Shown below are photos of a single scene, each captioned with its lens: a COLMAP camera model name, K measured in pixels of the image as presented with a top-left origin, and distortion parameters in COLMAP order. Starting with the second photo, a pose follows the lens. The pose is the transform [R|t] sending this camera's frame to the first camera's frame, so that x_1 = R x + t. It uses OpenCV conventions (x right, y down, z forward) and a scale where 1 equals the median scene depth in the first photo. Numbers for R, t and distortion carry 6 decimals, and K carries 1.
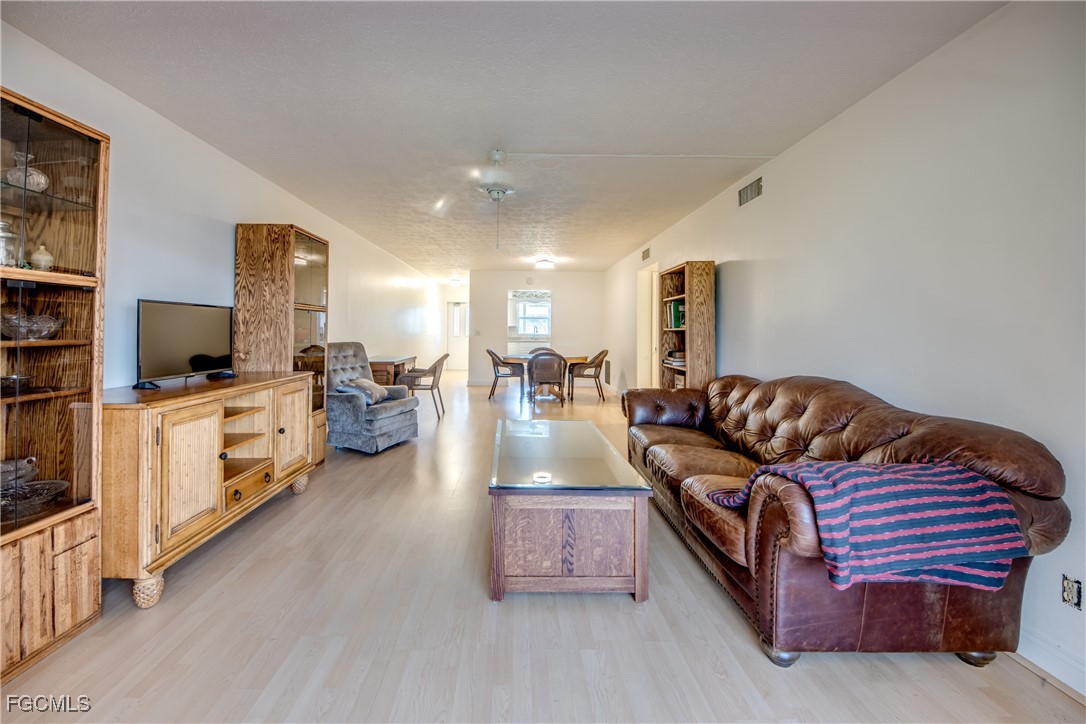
lens RADIAL K [[422.5, 0, 543.5], [0, 422.5, 336.7], [0, 0, 1]] dist [0.036910, -0.016190]
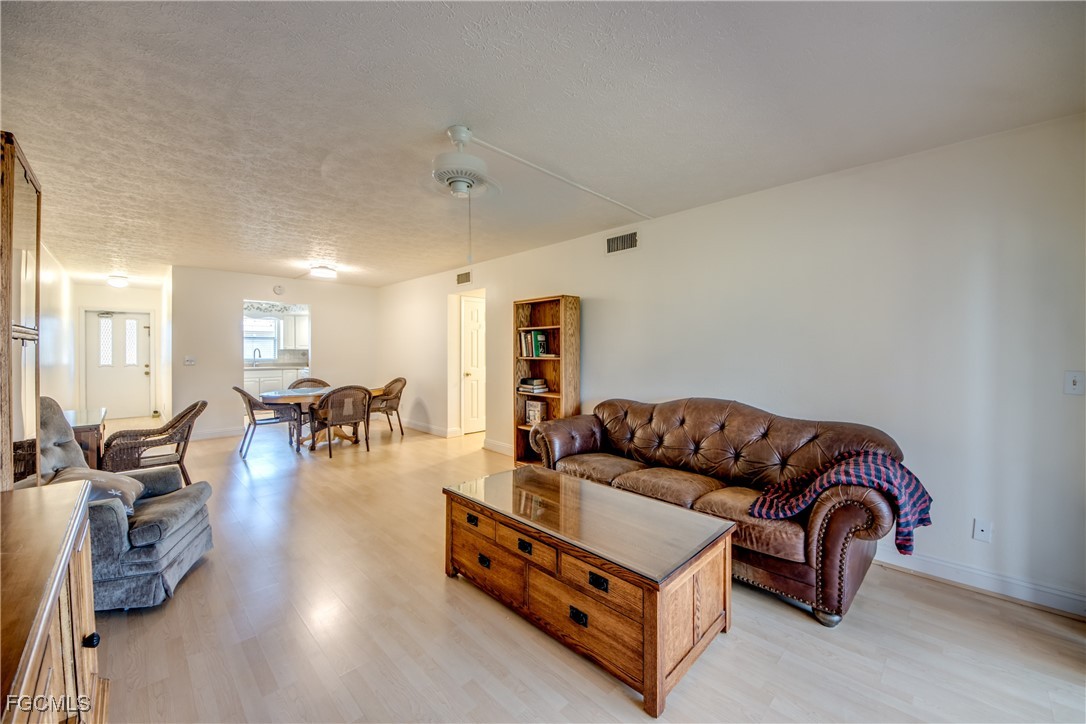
lens RADIAL K [[406.5, 0, 543.7], [0, 406.5, 356.0], [0, 0, 1]] dist [0.020079, -0.016037]
pose [[0.723087, -0.014344, 0.690608, -1.011725], [0.009713, 0.999897, 0.010598, -0.092129], [-0.690689, -0.000956, 0.723151, 0.766508]]
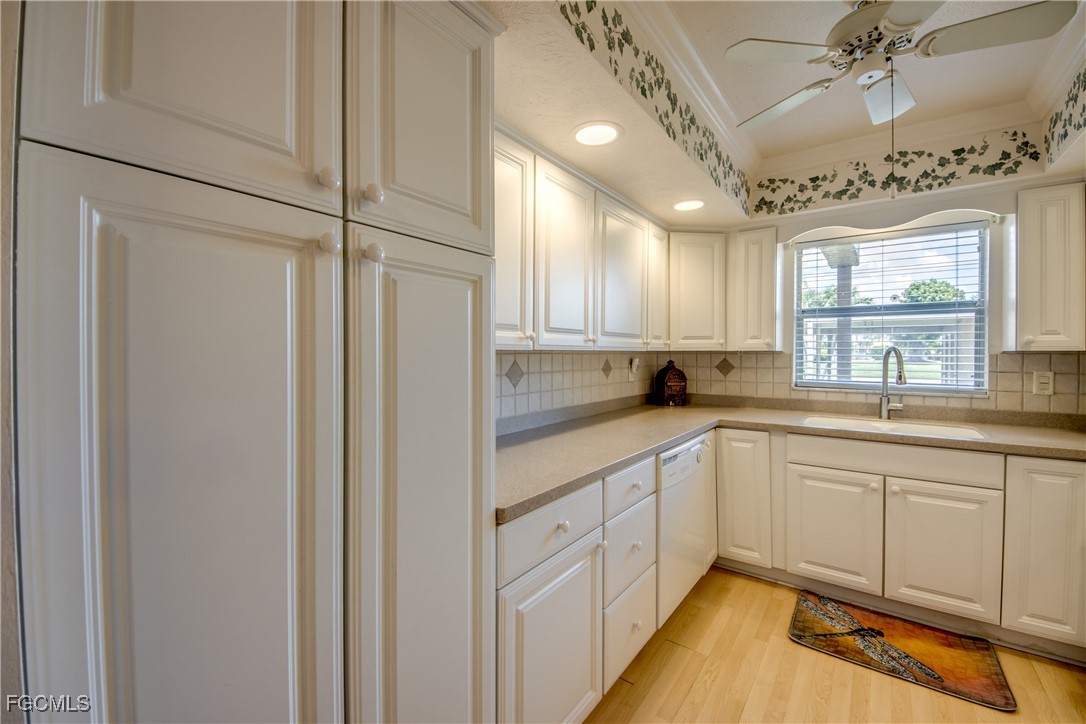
lens RADIAL K [[439.6, 0, 543.5], [0, 439.6, 358.1], [0, 0, 1]] dist [0.023349, -0.017375]
pose [[0.784406, 0.004013, -0.620234, -0.013639], [-0.002369, 0.999991, 0.003474, -0.137301], [0.620243, -0.001256, 0.784409, 5.380891]]
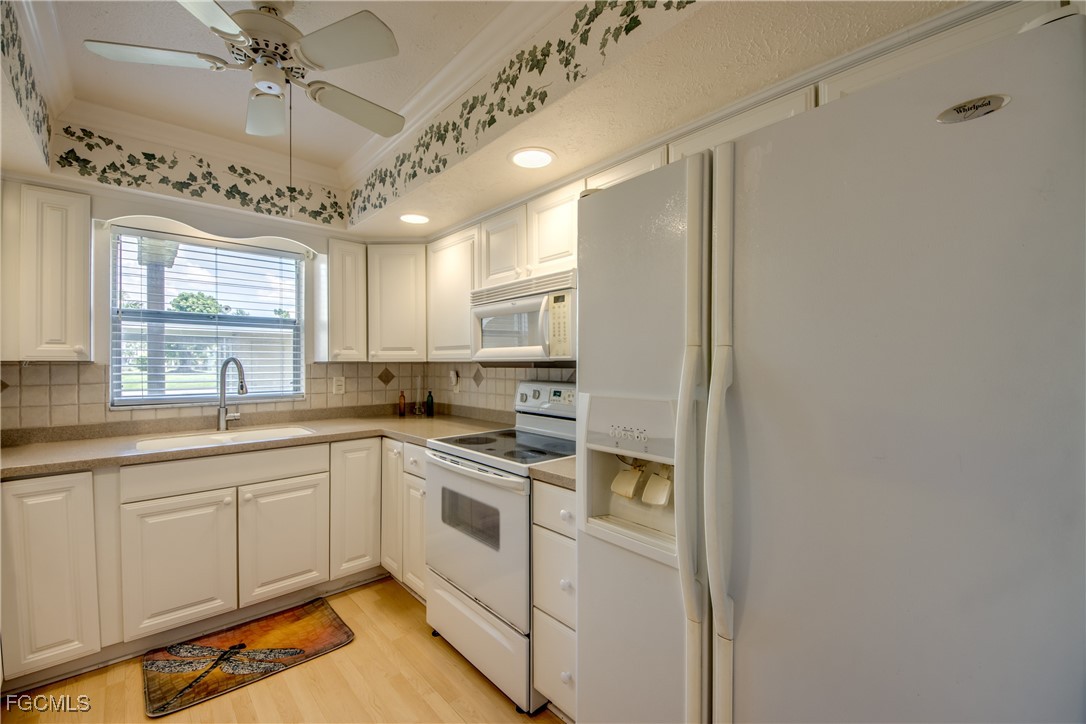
lens RADIAL K [[441.8, 0, 544.7], [0, 441.8, 364.2], [0, 0, 1]] dist [0.032791, -0.025096]
pose [[0.755819, -0.008293, 0.654728, -0.205595], [0.010373, 0.999946, 0.000691, -0.139436], [-0.654698, 0.006269, 0.755865, 5.443223]]
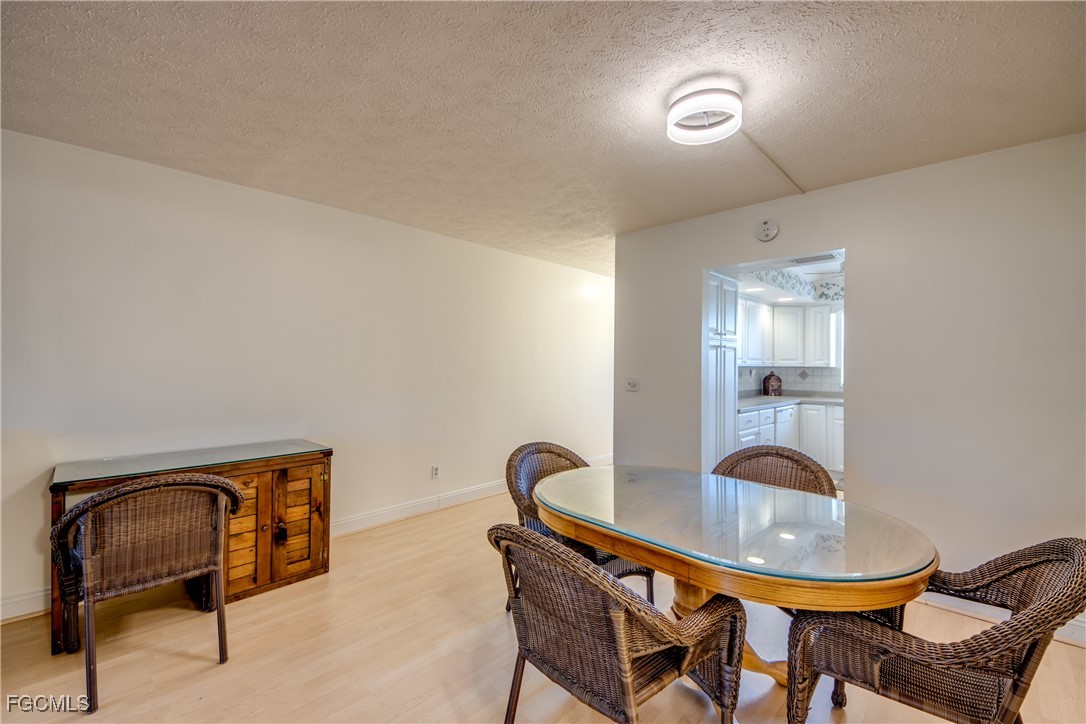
lens RADIAL K [[451.9, 0, 543.0], [0, 451.9, 362.0], [0, 0, 1]] dist [0.002602, 0.000155]
pose [[0.696869, -0.001685, -0.717197, 0.549787], [-0.010871, 0.999858, -0.012913, -0.130324], [0.717116, 0.016796, 0.696751, 3.389829]]
